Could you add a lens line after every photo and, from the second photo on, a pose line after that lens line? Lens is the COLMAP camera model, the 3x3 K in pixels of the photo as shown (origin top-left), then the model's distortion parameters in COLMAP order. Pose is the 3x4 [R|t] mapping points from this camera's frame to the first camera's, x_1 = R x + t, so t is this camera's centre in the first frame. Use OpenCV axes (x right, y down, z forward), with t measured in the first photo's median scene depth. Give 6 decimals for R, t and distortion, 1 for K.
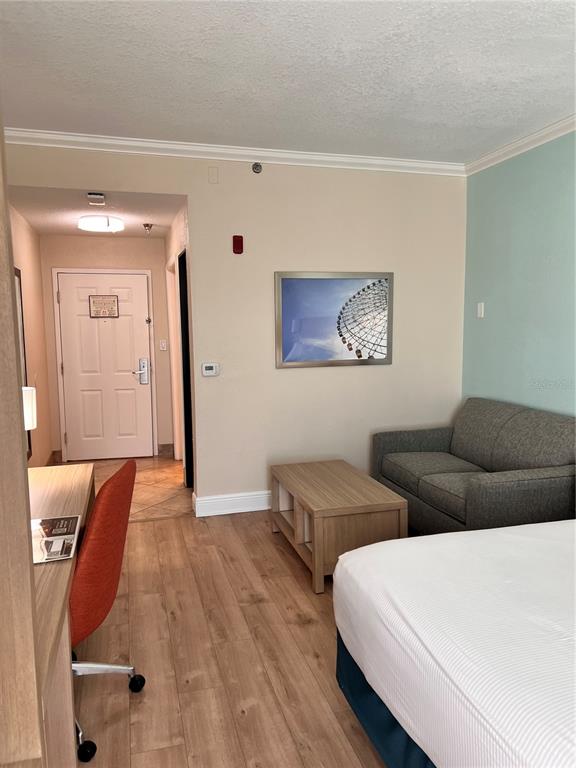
lens RADIAL K [[557.4, 0, 288.0], [0, 557.4, 384.0], [0, 0, 1]] dist [0.001990, 0.000554]
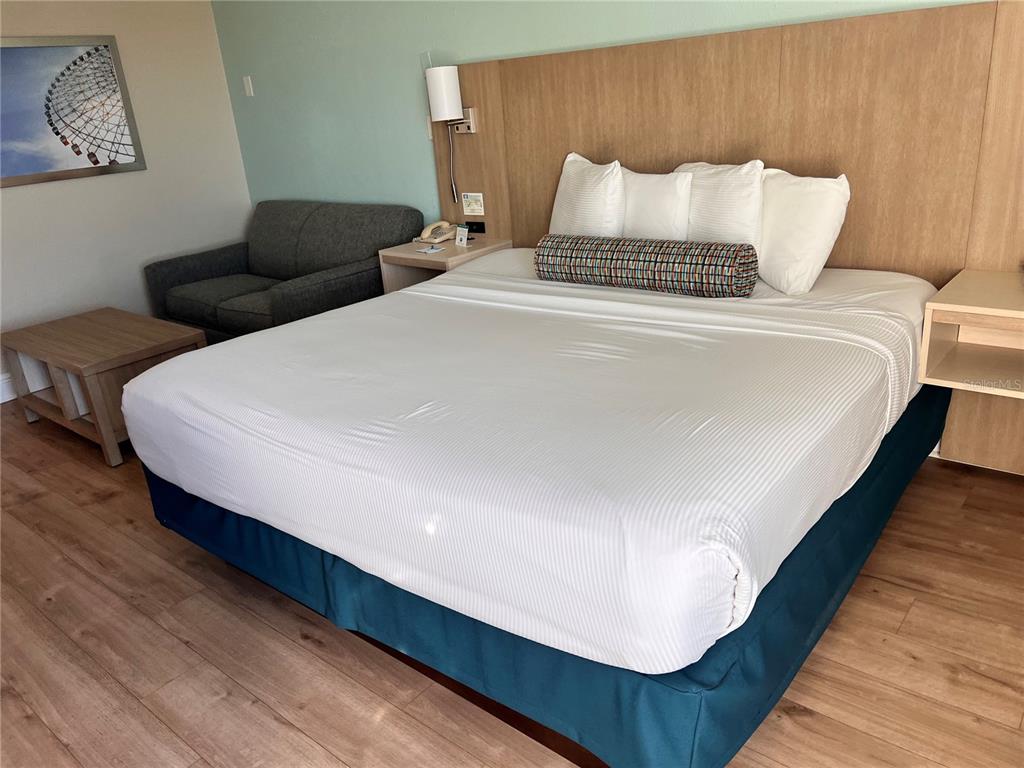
lens RADIAL K [[743.2, 0, 512.0], [0, 743.2, 384.0], [0, 0, 1]] dist [0.001990, 0.000554]
pose [[0.814183, -0.253107, 0.522536, -0.009769], [0.125125, 0.955321, 0.267779, 0.040915], [-0.566966, -0.152639, 0.809476, -0.153456]]
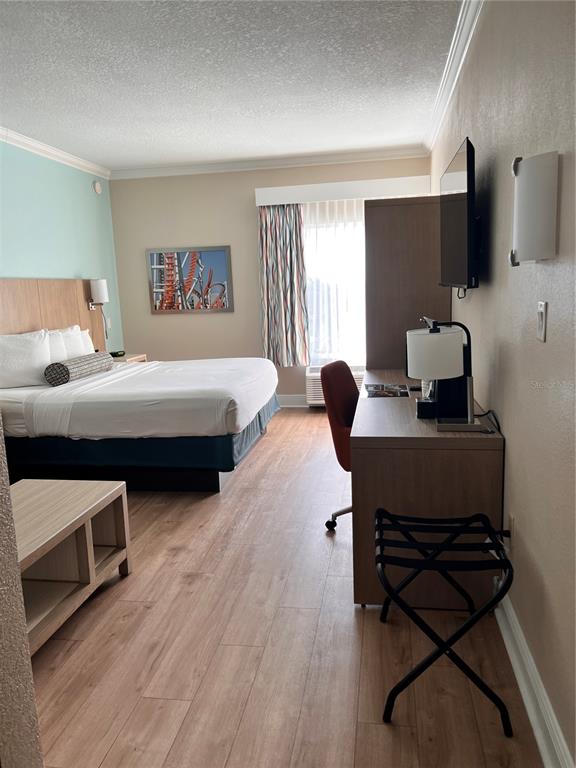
lens RADIAL K [[557.4, 0, 288.0], [0, 557.4, 384.0], [0, 0, 1]] dist [0.001990, 0.000554]
pose [[-0.898392, -0.030301, 0.438147, -0.507130], [0.095758, 0.960103, 0.262742, -0.121147], [-0.428628, 0.278001, -0.859647, 1.405378]]
